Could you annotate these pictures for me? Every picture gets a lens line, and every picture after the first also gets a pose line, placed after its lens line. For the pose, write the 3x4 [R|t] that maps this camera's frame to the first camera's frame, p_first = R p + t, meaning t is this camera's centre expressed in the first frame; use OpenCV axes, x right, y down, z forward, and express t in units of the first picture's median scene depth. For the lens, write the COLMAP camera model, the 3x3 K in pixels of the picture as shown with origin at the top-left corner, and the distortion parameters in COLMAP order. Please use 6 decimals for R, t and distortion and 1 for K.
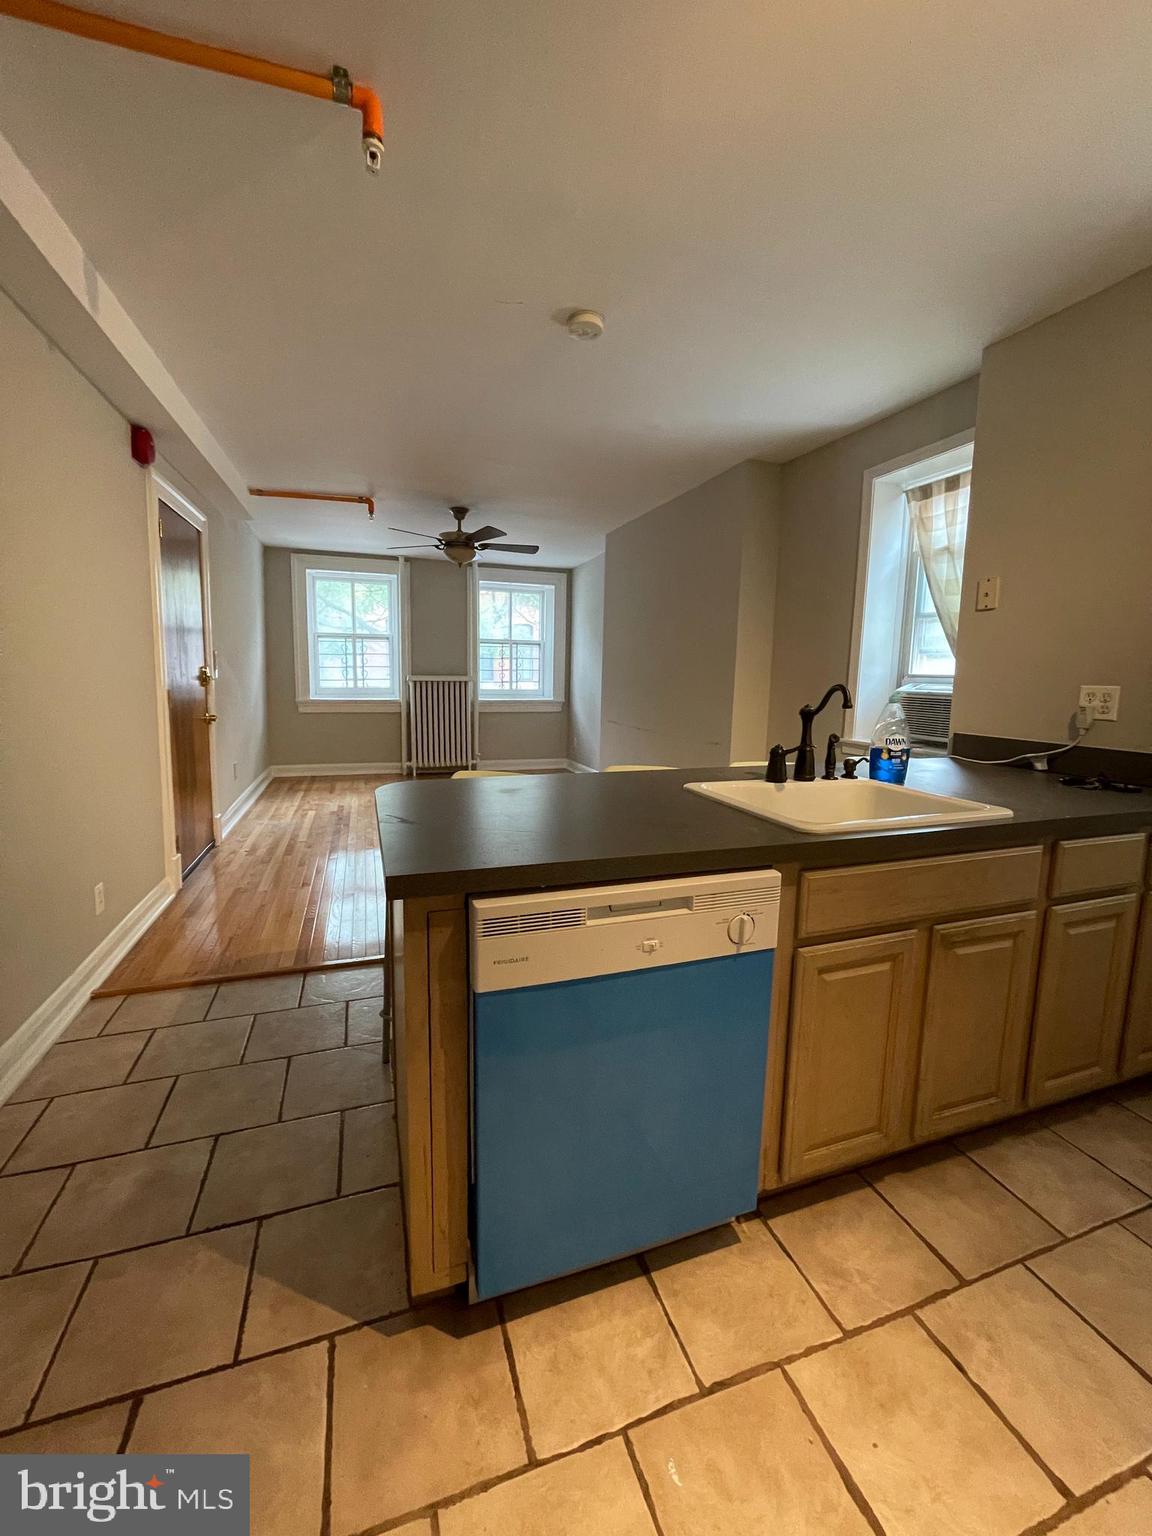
lens RADIAL K [[618.4, 0, 581.0], [0, 618.4, 755.3], [0, 0, 1]] dist [-0.003584, 0.000529]
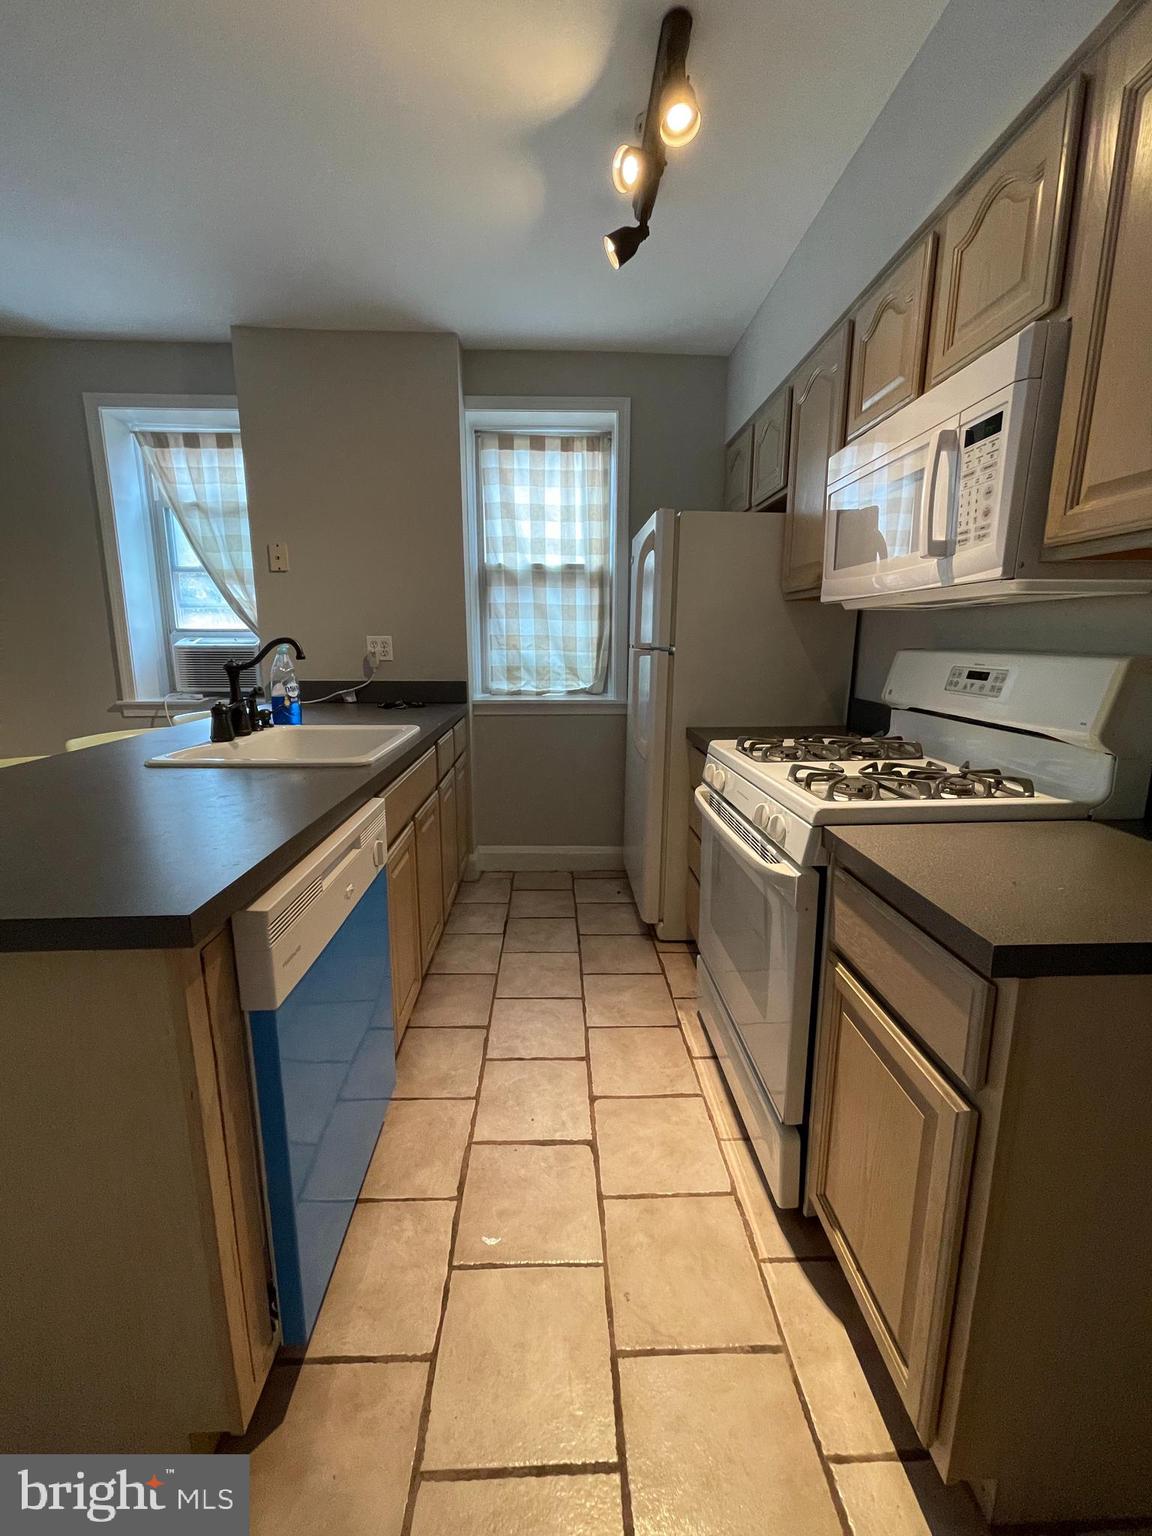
lens RADIAL K [[618.4, 0, 573.4], [0, 618.4, 755.3], [0, 0, 1]] dist [-0.003584, 0.000529]
pose [[0.300510, -0.194224, 0.933794, -0.155327], [0.128137, 0.978392, 0.162264, -0.007805], [-0.945132, 0.070891, 0.318904, 0.064483]]
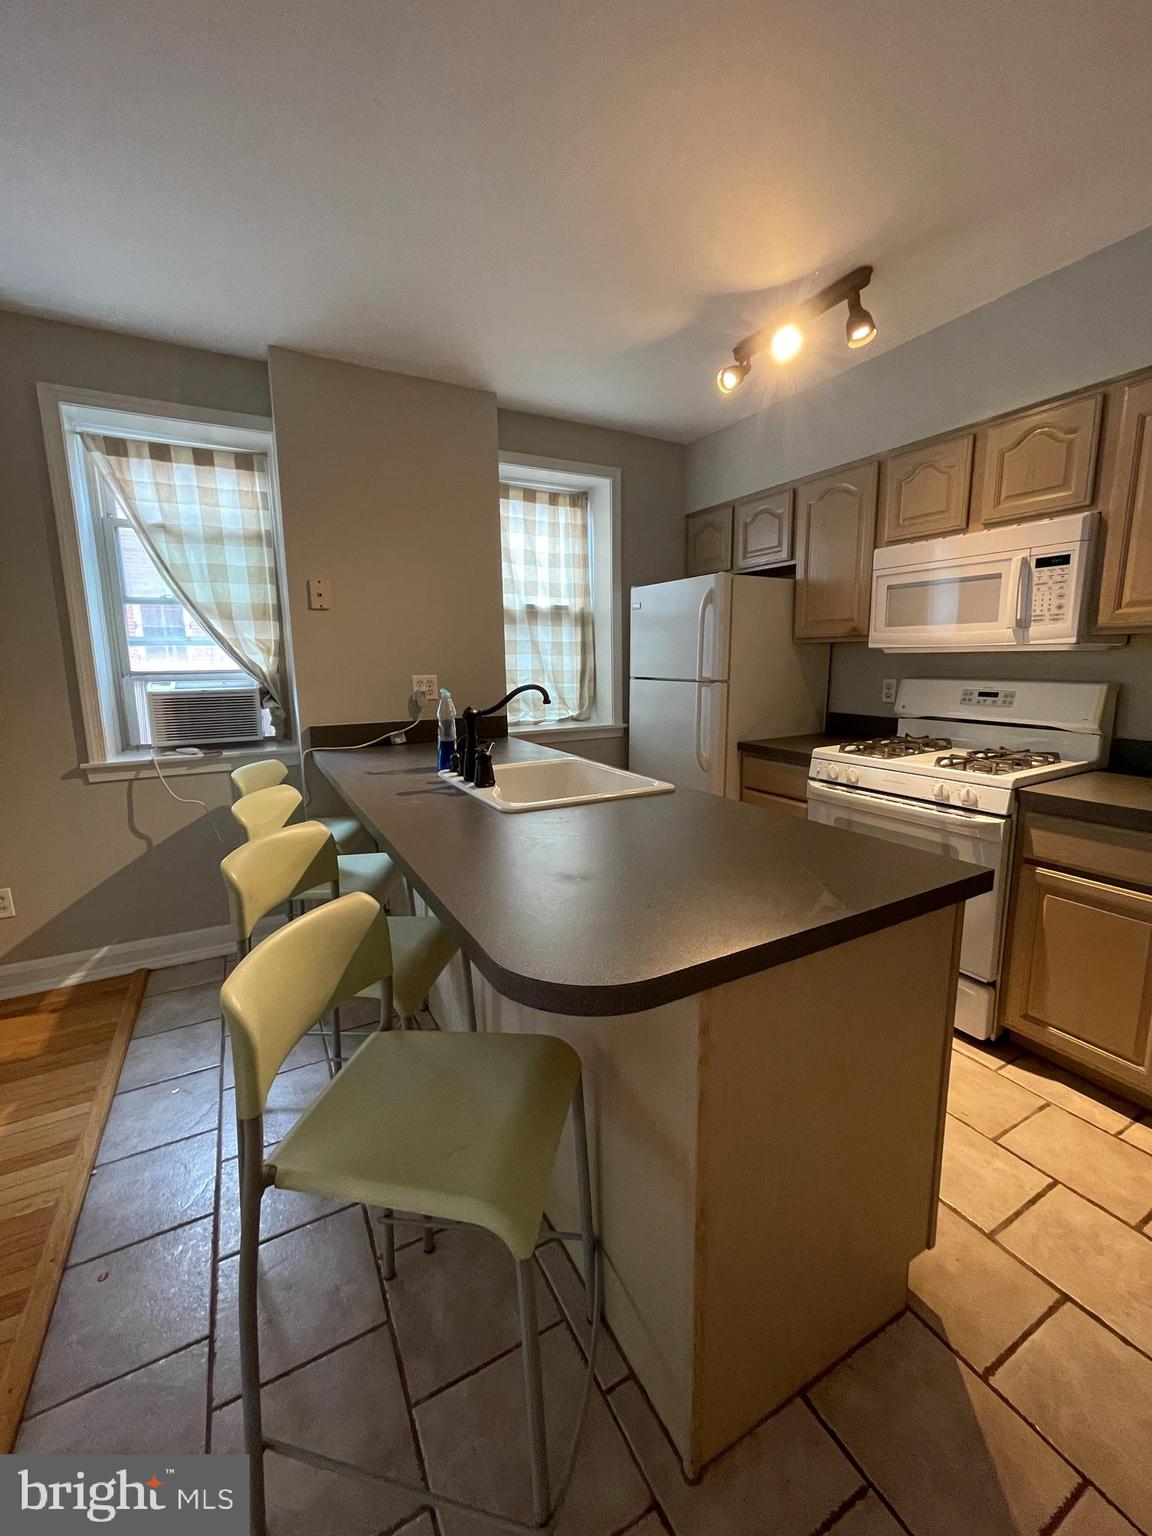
lens RADIAL K [[618.4, 0, 575.3], [0, 618.4, 755.1], [0, 0, 1]] dist [-0.003584, 0.000529]
pose [[-0.159121, -0.168786, 0.972724, -0.241655], [0.139664, 0.971520, 0.191424, -0.063517], [-0.977330, 0.166315, -0.131016, 0.357247]]
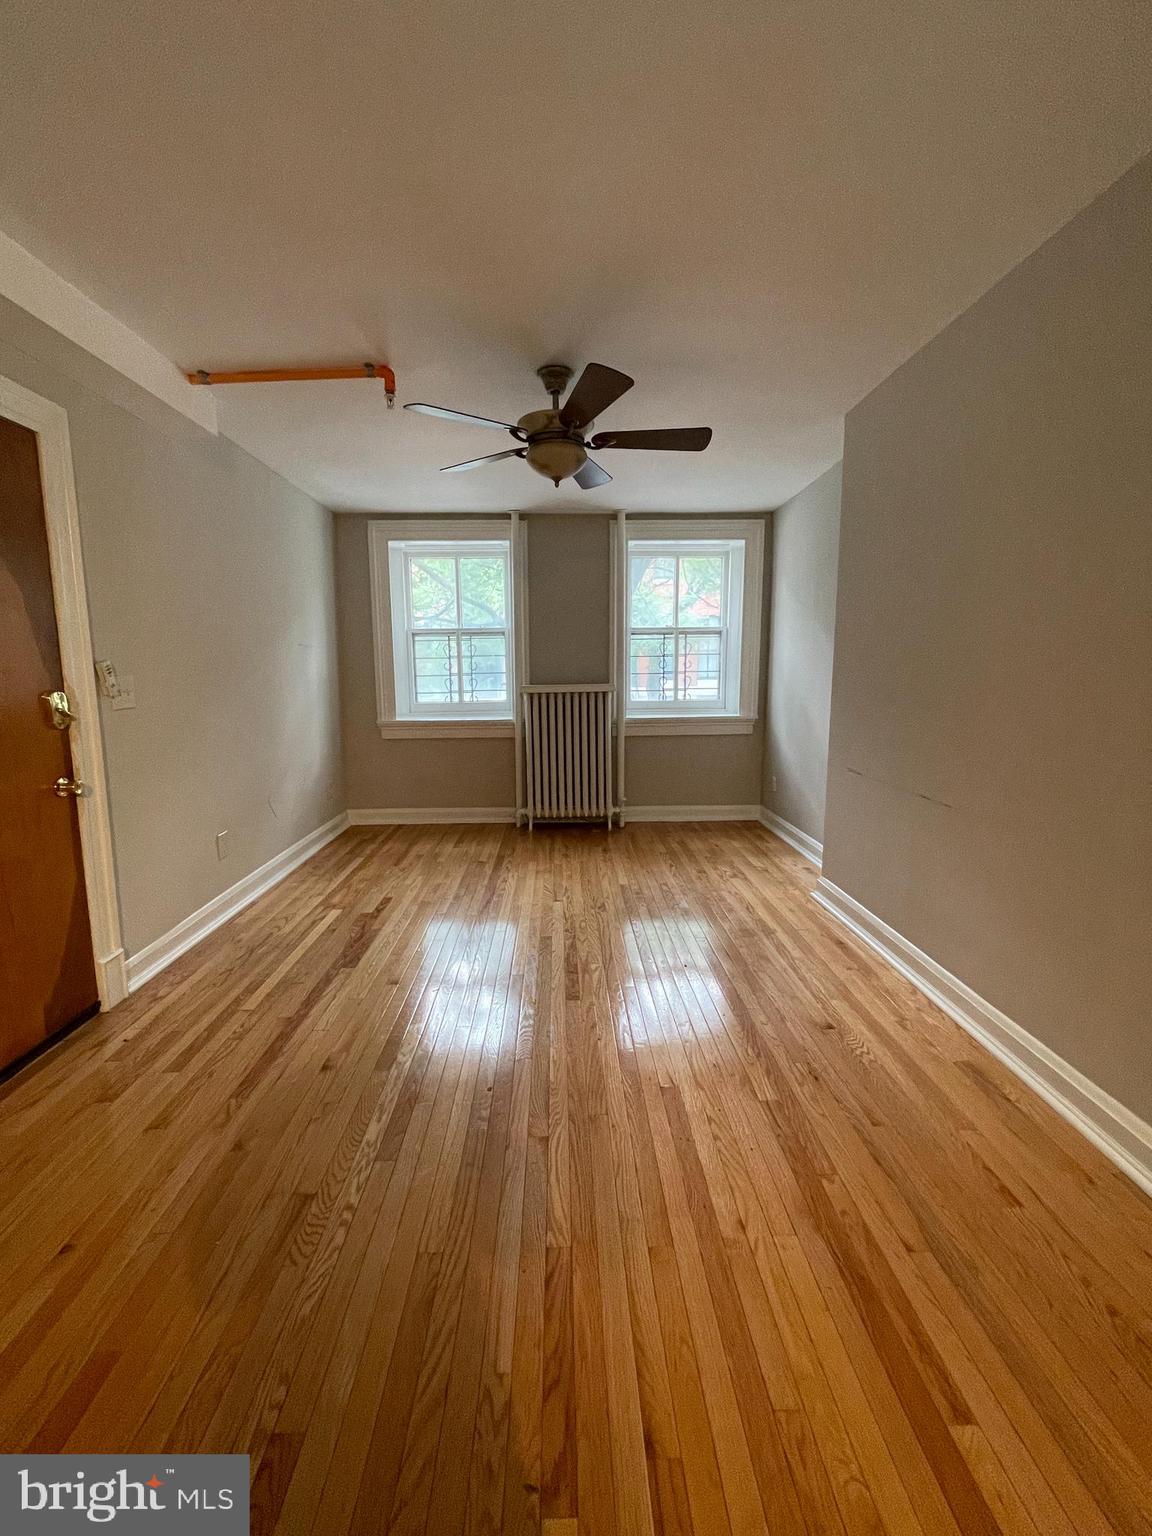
lens RADIAL K [[618.4, 0, 576.5], [0, 618.4, 757.0], [0, 0, 1]] dist [-0.003584, 0.000529]
pose [[0.953265, 0.016081, -0.301706, -0.017033], [-0.013773, 0.999857, 0.009775, -0.078403], [0.301820, -0.005163, 0.953351, 0.497510]]
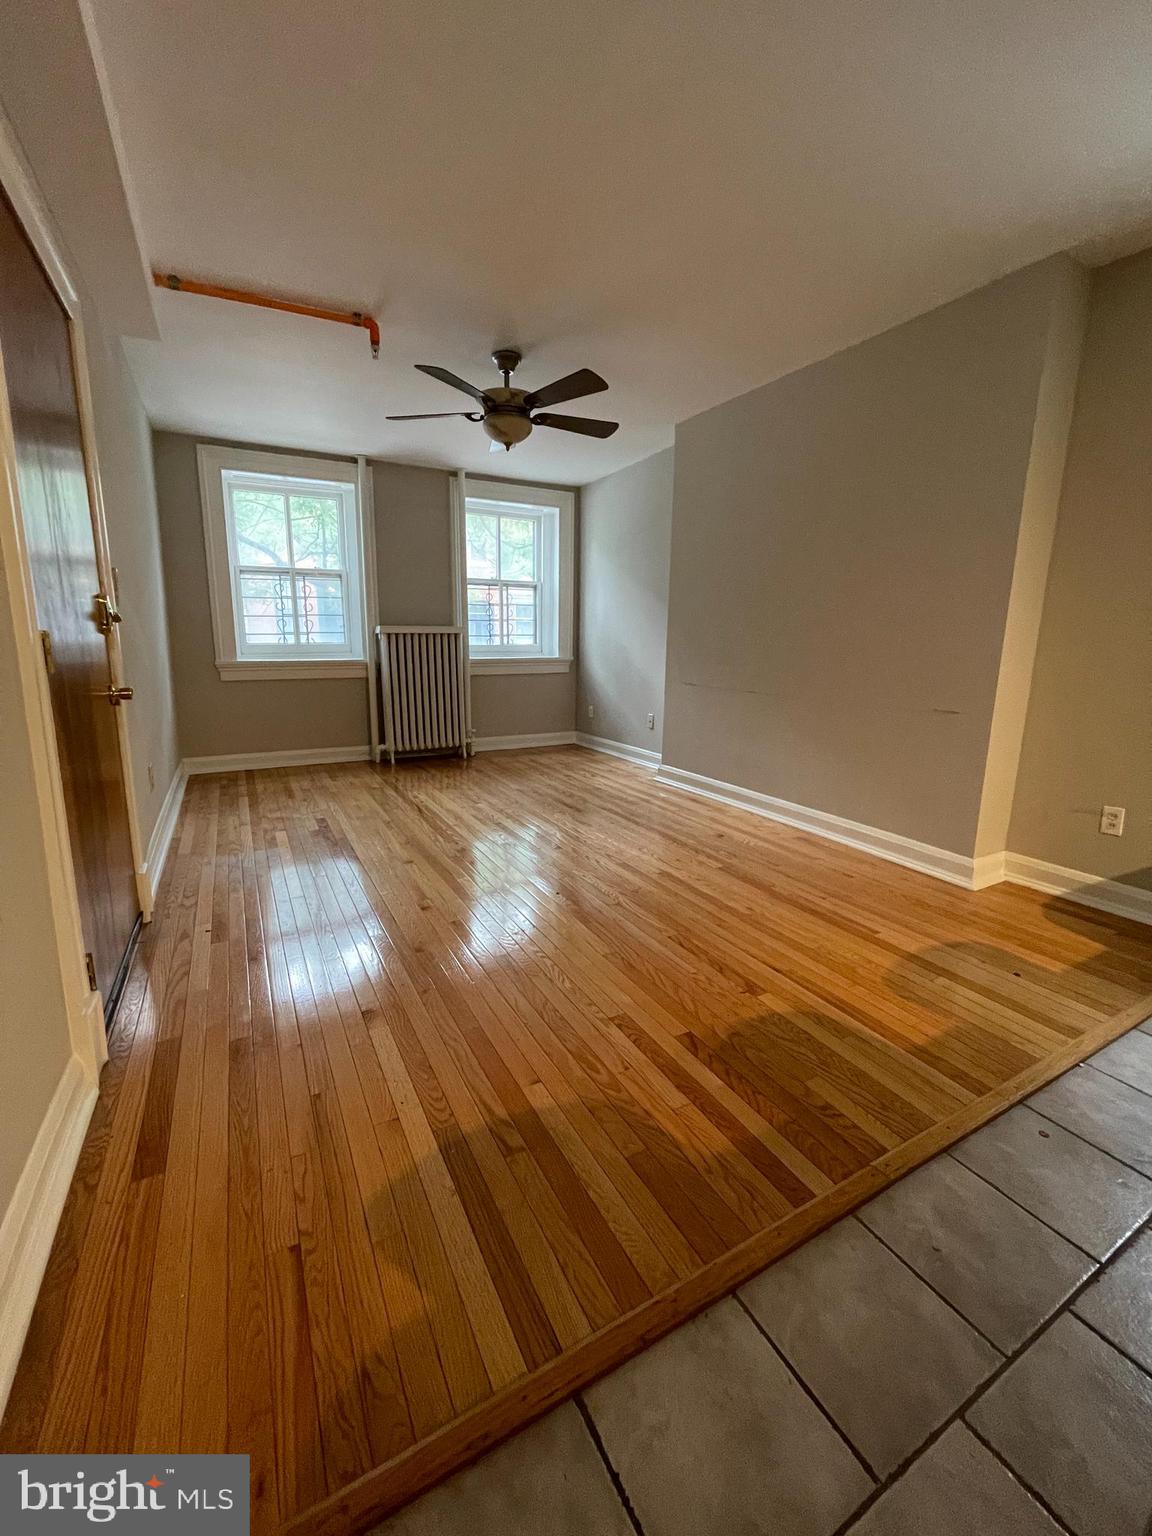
lens RADIAL K [[618.4, 0, 578.1], [0, 618.4, 754.6], [0, 0, 1]] dist [-0.003584, 0.000529]
pose [[0.985799, -0.041576, 0.162700, -0.239104], [0.031595, 0.997484, 0.063460, -0.023548], [-0.164930, -0.057418, 0.984633, 0.326069]]
